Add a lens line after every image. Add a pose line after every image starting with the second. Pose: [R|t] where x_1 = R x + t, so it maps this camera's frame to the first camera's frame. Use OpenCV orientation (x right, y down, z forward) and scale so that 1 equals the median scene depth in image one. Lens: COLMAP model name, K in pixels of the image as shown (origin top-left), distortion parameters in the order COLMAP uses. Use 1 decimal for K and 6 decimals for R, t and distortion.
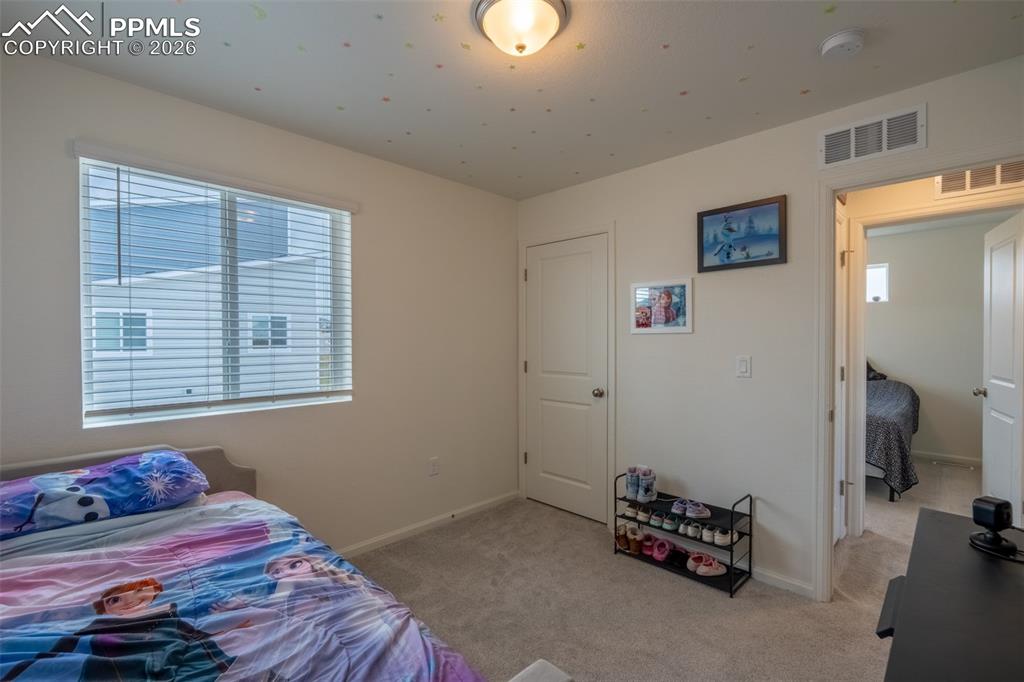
lens RADIAL K [[450.9, 0, 507.0], [0, 450.9, 340.9], [0, 0, 1]] dist [-0.004453, -0.000508]
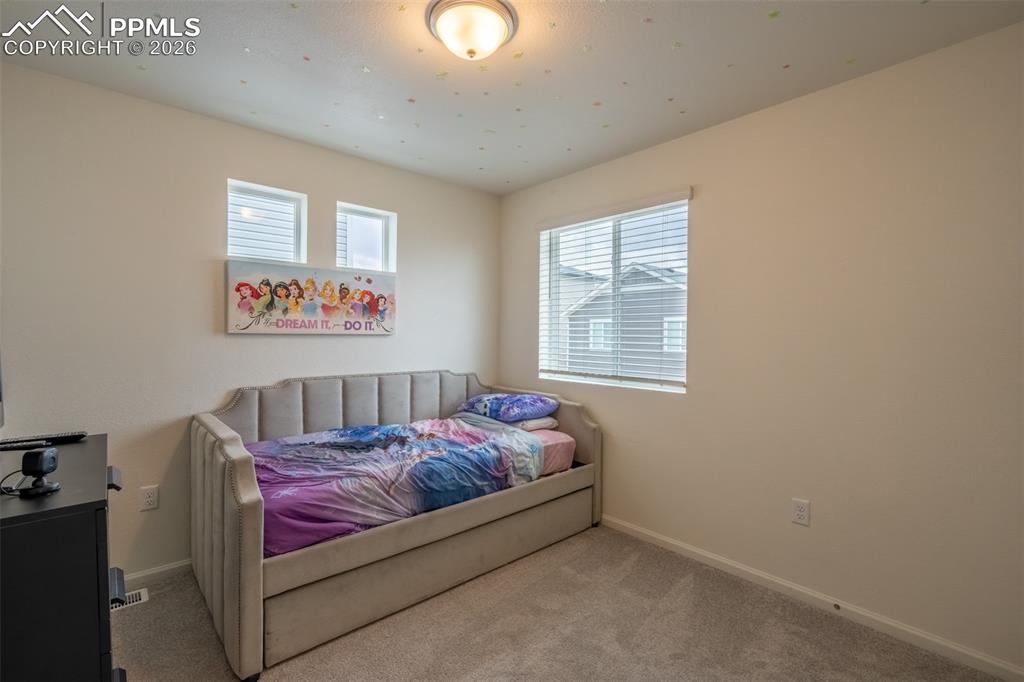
lens RADIAL K [[458.3, 0, 509.8], [0, 458.3, 335.6], [0, 0, 1]] dist [0.000245, -0.000066]
pose [[-0.059295, 0.004651, -0.998230, 0.757114], [-0.012369, 0.999909, 0.005393, 0.007784], [0.998164, 0.012667, -0.059232, 0.775816]]
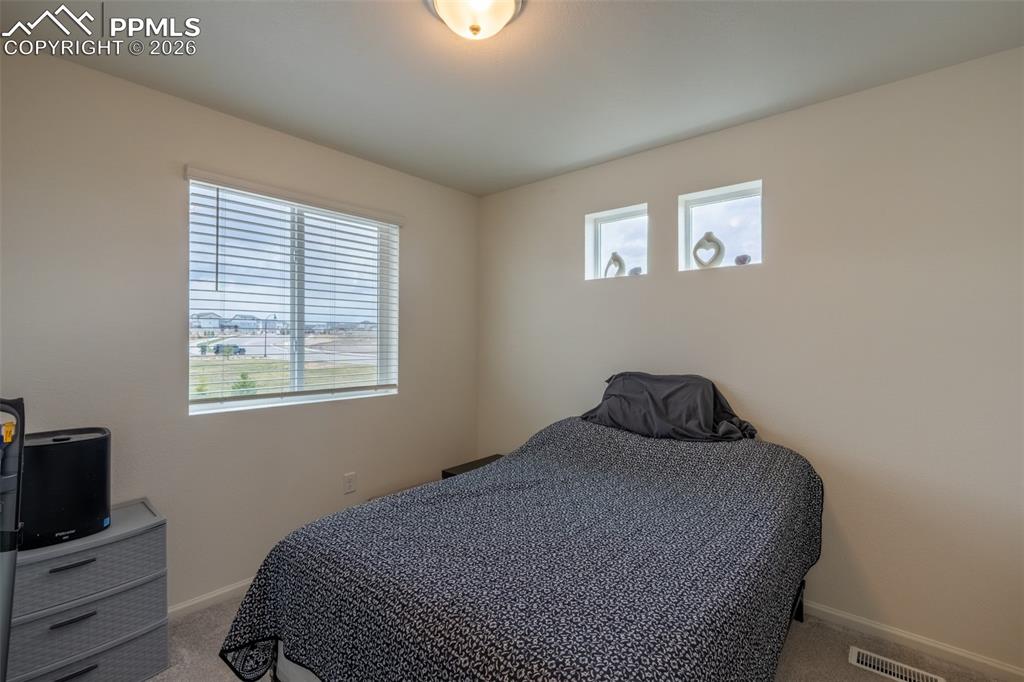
lens RADIAL K [[450.9, 0, 507.0], [0, 450.9, 340.9], [0, 0, 1]] dist [-0.004453, -0.000508]
pose [[0.997572, 0.007743, 0.069216, -0.170976], [-0.007685, 0.999970, -0.001103, 0.000426], [-0.069222, 0.000568, 0.997601, -0.161470]]
